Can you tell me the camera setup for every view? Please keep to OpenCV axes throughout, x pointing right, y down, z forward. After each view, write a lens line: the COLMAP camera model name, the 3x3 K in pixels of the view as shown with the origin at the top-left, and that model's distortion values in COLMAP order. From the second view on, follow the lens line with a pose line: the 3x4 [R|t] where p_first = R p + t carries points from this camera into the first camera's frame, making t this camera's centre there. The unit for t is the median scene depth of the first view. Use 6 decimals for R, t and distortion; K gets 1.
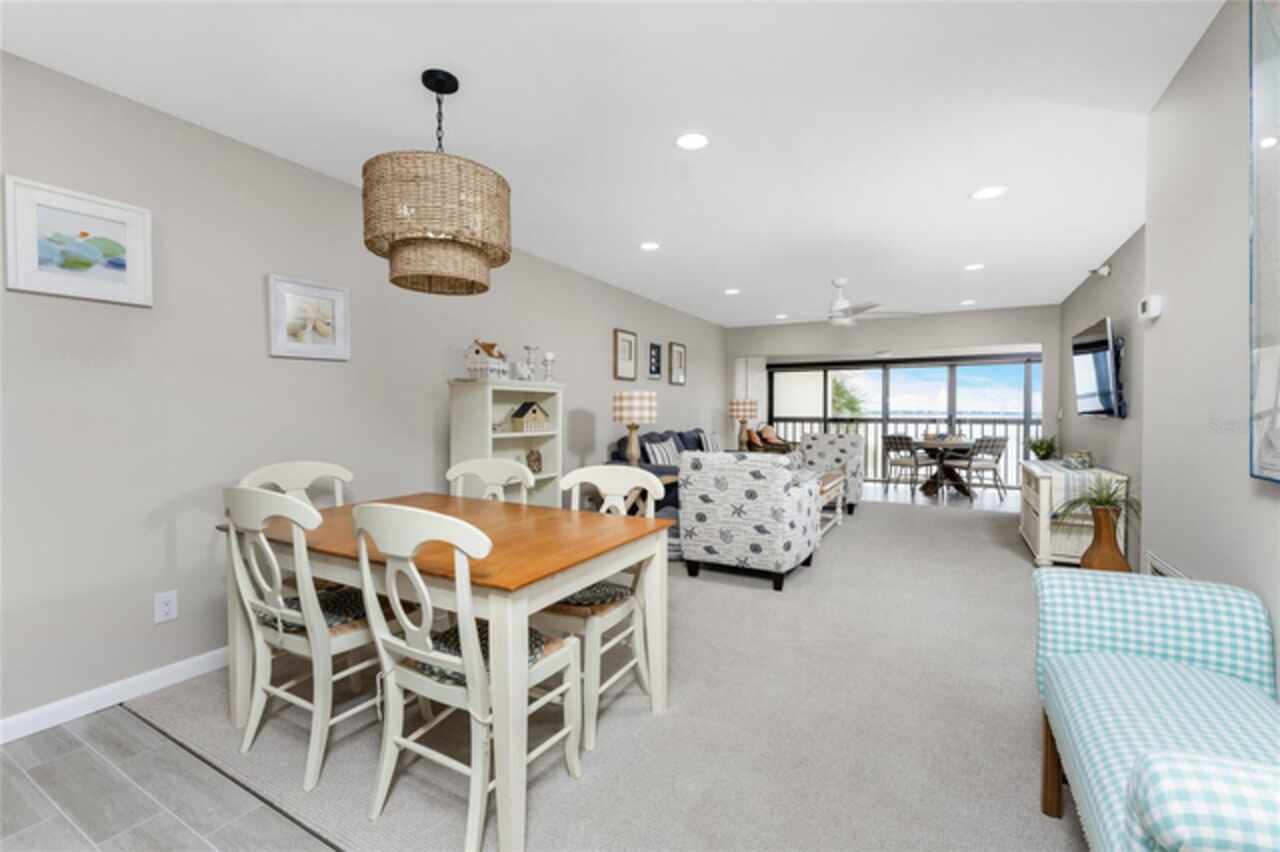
lens RADIAL K [[595.3, 0, 518.0], [0, 595.3, 417.8], [0, 0, 1]] dist [0.001607, 0.000181]
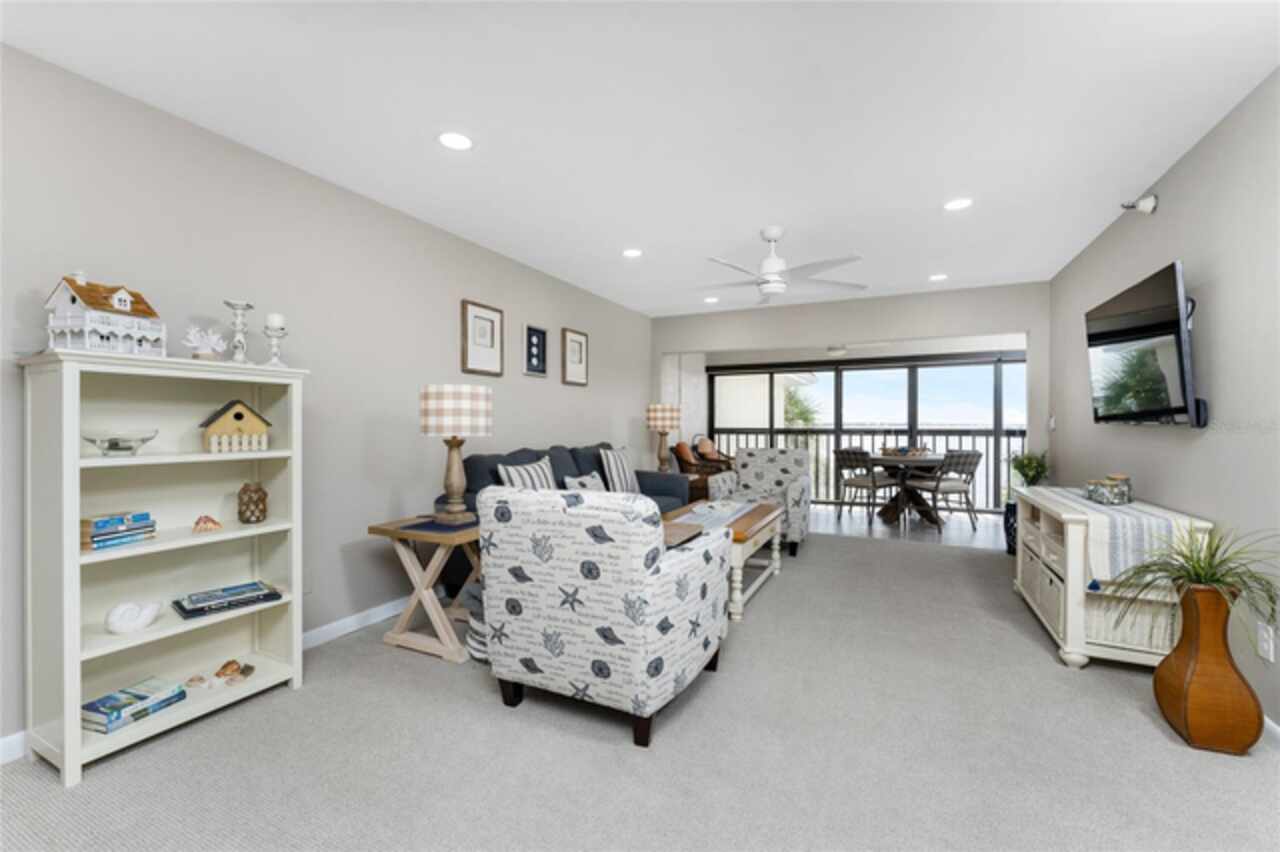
lens RADIAL K [[586.3, 0, 545.5], [0, 586.3, 425.2], [0, 0, 1]] dist [0.000966, -0.000129]
pose [[0.996381, -0.001310, 0.084985, 0.165934], [0.002036, 0.999962, -0.008463, 0.001887], [-0.084970, 0.008605, 0.996346, 0.258728]]
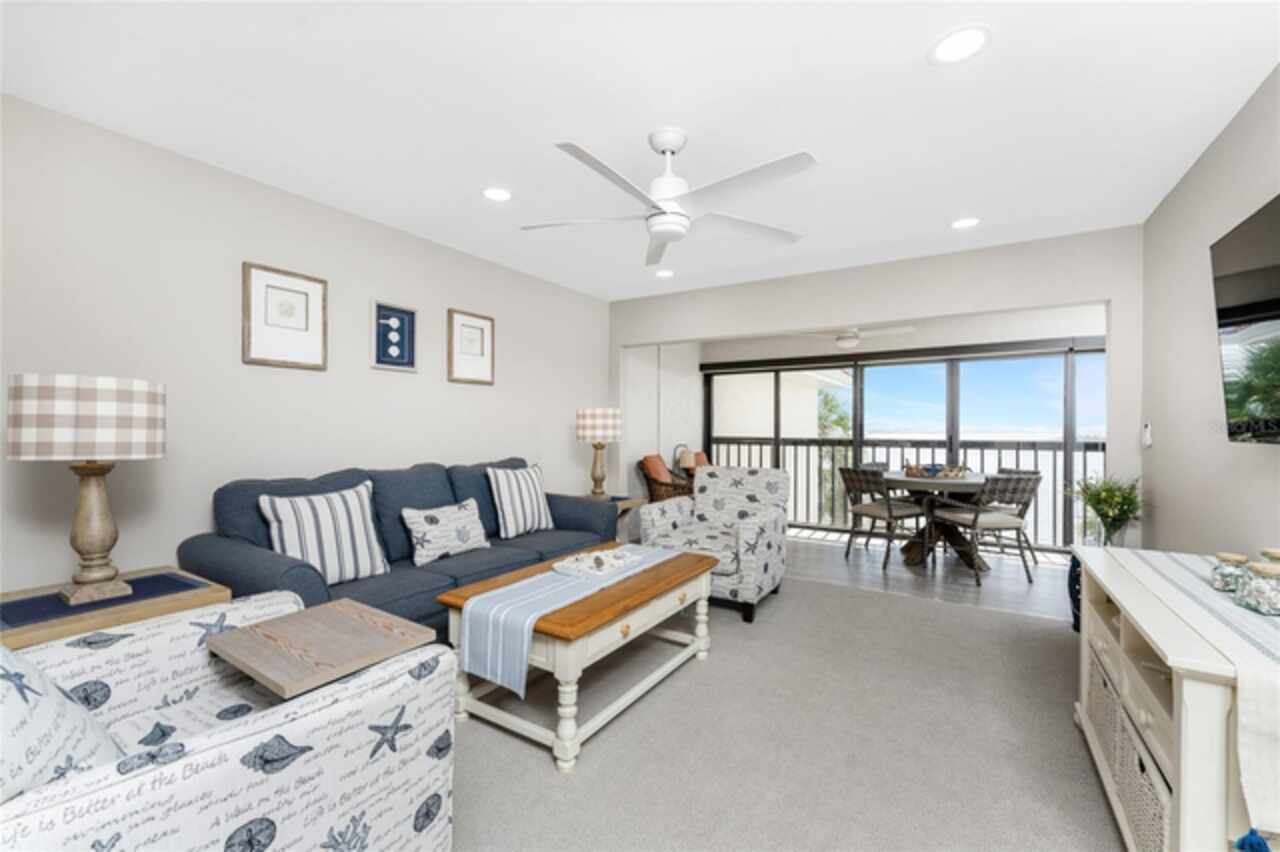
lens RADIAL K [[568.5, 0, 552.5], [0, 568.5, 430.4], [0, 0, 1]] dist [0.000035, 0.000115]
pose [[0.999930, 0.002545, -0.011569, 0.351970], [-0.002629, 0.999970, -0.007258, -0.005493], [0.011550, 0.007288, 0.999907, 0.439314]]
